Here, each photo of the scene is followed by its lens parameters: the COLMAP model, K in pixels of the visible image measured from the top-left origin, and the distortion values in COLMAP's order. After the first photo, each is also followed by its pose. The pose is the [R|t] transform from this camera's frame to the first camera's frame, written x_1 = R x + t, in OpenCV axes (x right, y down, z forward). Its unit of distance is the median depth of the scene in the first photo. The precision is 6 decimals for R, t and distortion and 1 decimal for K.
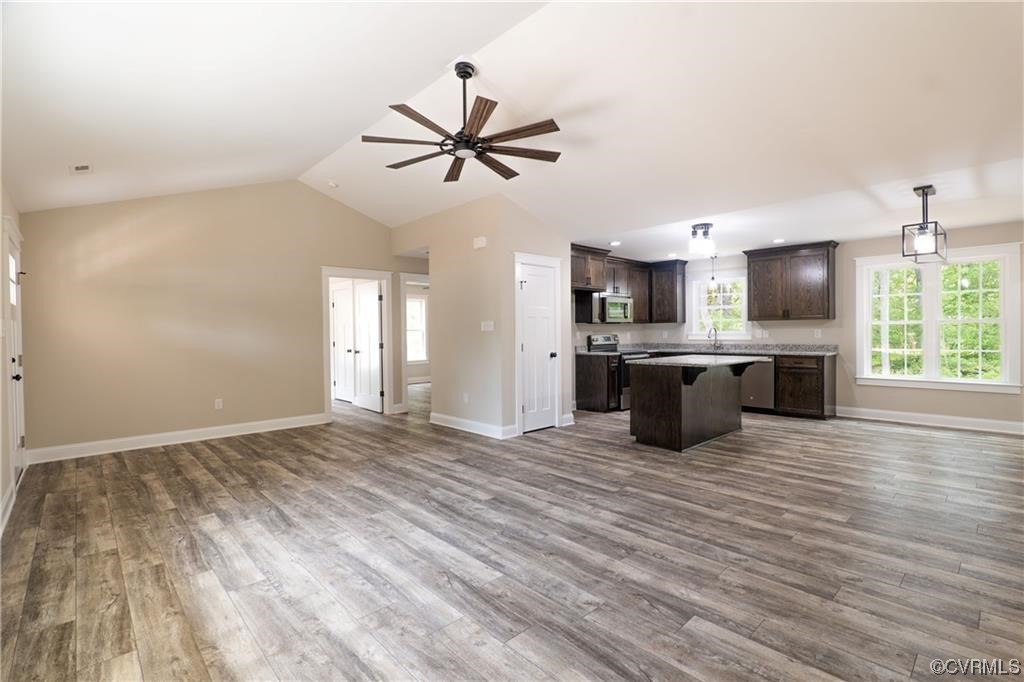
lens RADIAL K [[472.0, 0, 512.0], [0, 472.0, 341.0], [0, 0, 1]] dist [-0.001458, -0.000022]
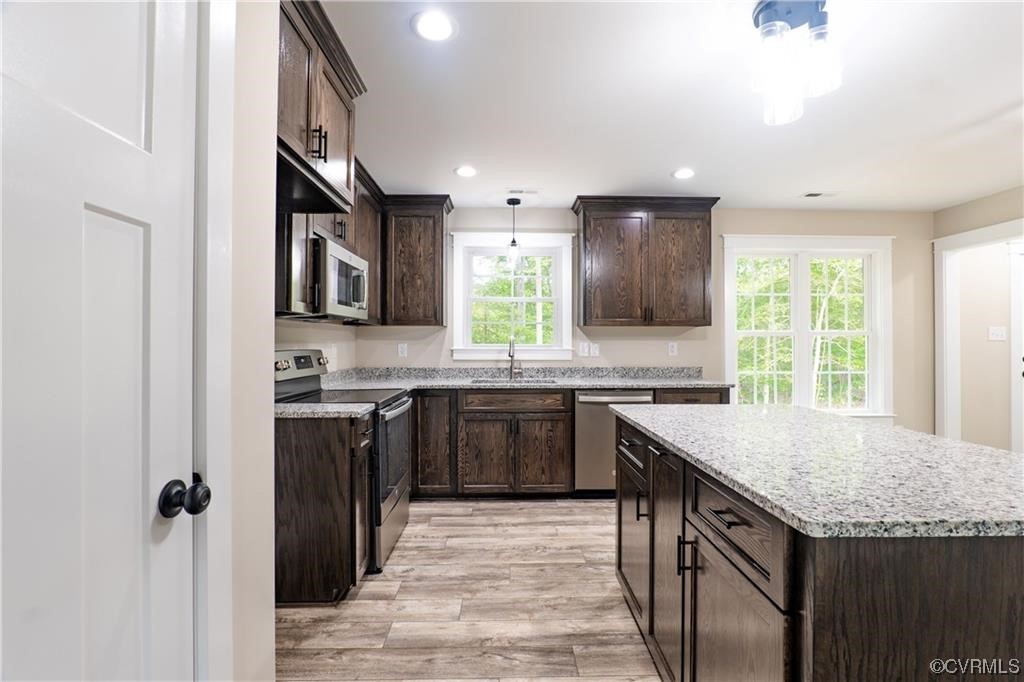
lens RADIAL K [[472.0, 0, 512.0], [0, 472.0, 341.0], [0, 0, 1]] dist [-0.001458, -0.000022]
pose [[0.670385, 0.014727, 0.741867, 0.039961], [0.004983, 0.999691, -0.024348, -0.011590], [-0.741997, 0.020020, 0.670104, 0.690944]]
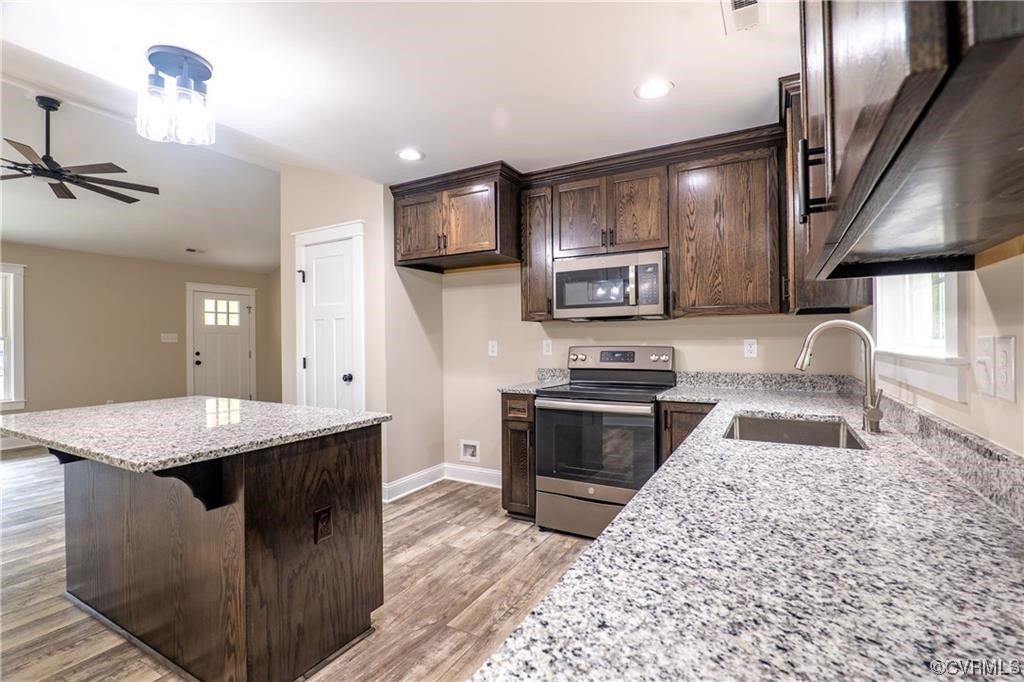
lens RADIAL K [[472.0, 0, 512.0], [0, 472.0, 341.0], [0, 0, 1]] dist [-0.001458, -0.000022]
pose [[0.307163, 0.006293, -0.951636, 0.623217], [-0.009411, 0.999949, 0.003575, -0.020409], [0.951610, 0.007858, 0.307207, 0.843888]]
